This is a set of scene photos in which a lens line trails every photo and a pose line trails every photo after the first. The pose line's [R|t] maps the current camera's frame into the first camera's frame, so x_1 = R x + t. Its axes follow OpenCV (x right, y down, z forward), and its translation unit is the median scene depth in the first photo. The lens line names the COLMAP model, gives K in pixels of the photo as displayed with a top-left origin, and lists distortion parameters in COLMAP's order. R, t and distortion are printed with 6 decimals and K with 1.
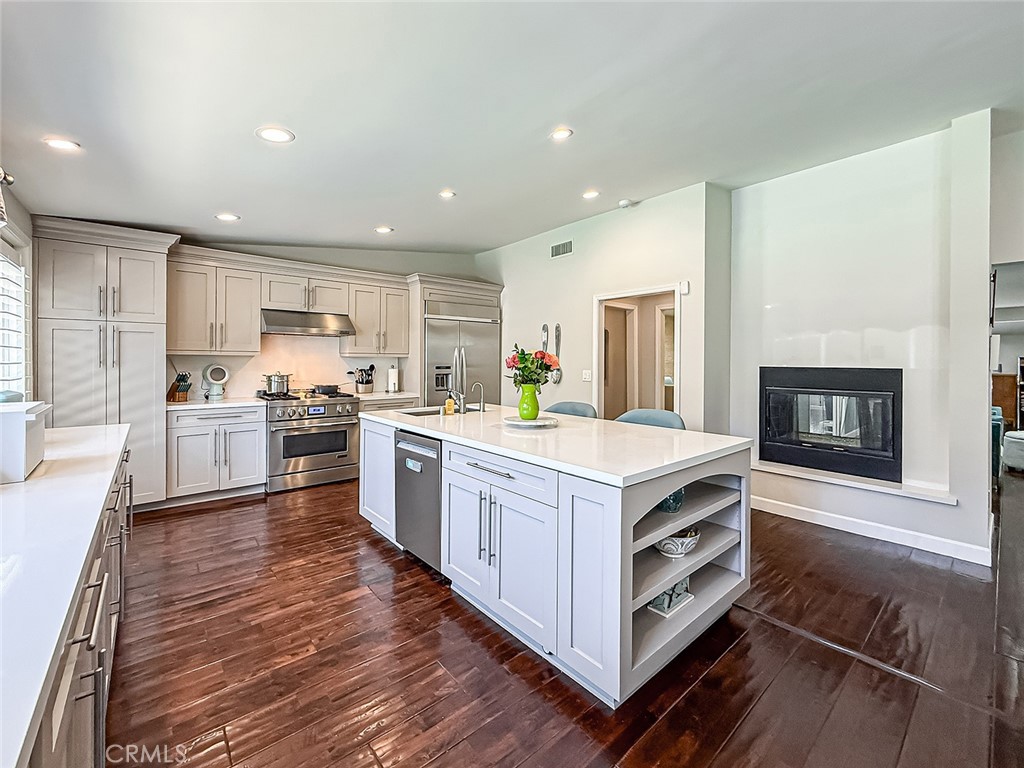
lens RADIAL K [[422.8, 0, 507.8], [0, 422.8, 360.9], [0, 0, 1]] dist [-0.000540, -0.000178]
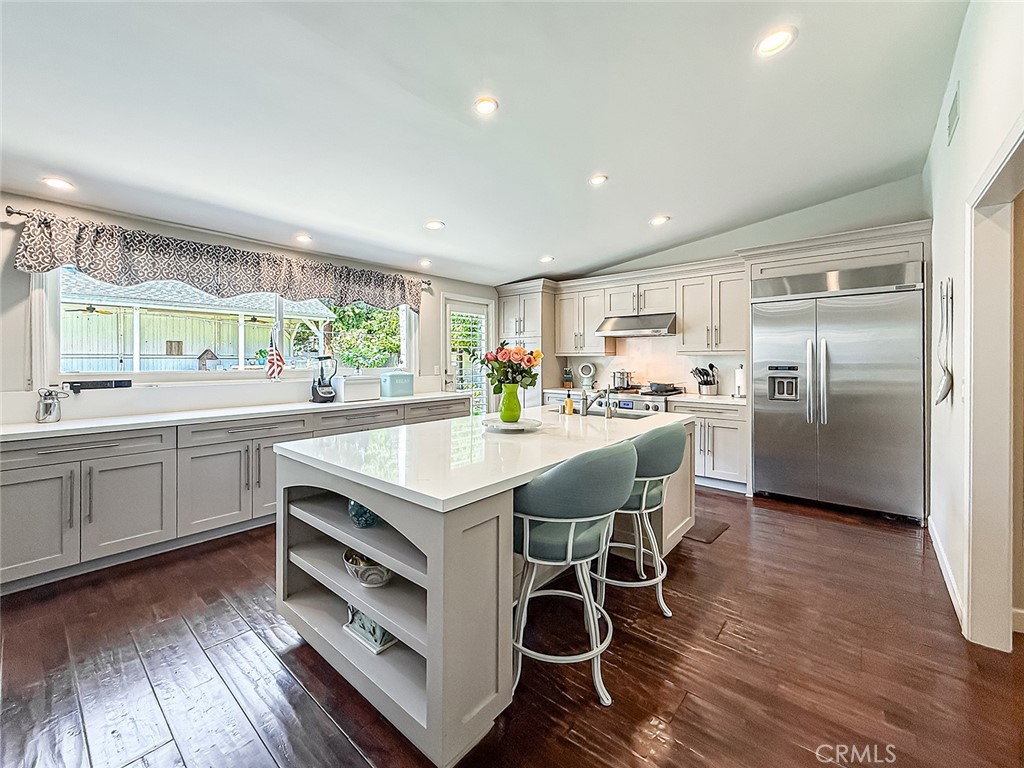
lens RADIAL K [[422.8, 0, 507.8], [0, 422.8, 360.9], [0, 0, 1]] dist [-0.000540, -0.000178]
pose [[0.156271, -0.004071, -0.987706, 0.566227], [0.003217, 0.999988, -0.003612, 0.005403], [0.987709, -0.002613, 0.156282, 0.496573]]
